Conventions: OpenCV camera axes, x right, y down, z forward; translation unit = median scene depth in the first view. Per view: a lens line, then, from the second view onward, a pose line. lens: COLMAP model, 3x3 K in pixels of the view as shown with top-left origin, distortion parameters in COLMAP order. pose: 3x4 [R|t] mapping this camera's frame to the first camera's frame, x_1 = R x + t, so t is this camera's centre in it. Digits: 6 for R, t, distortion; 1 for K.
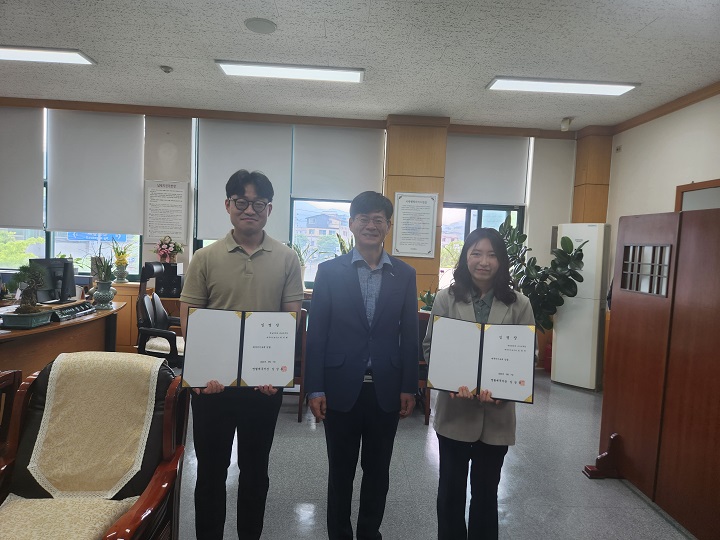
lens RADIAL K [[483.1, 0, 360.0], [0, 483.1, 270.0], [0, 0, 1]] dist [0.077302, -0.068098]
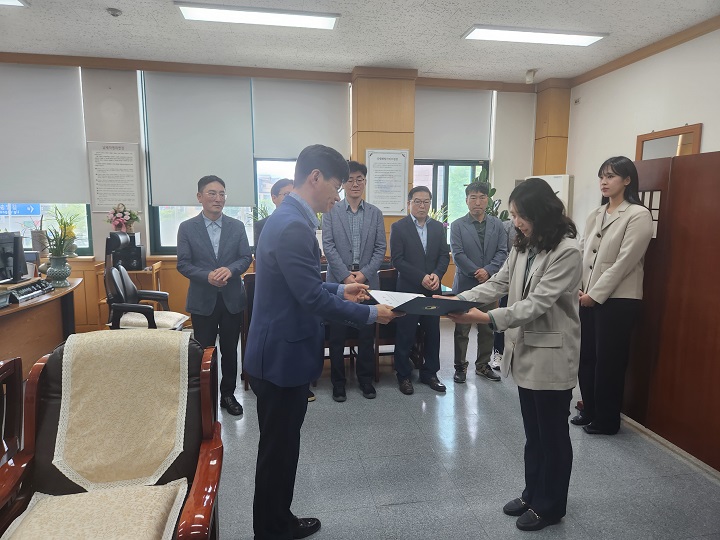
lens RADIAL K [[483.1, 0, 360.0], [0, 483.1, 270.0], [0, 0, 1]] dist [0.077302, -0.068098]
pose [[0.988515, -0.058389, 0.139390, -0.102732], [0.047716, 0.995754, 0.078725, 0.003757], [-0.143395, -0.071170, 0.987103, 0.027458]]
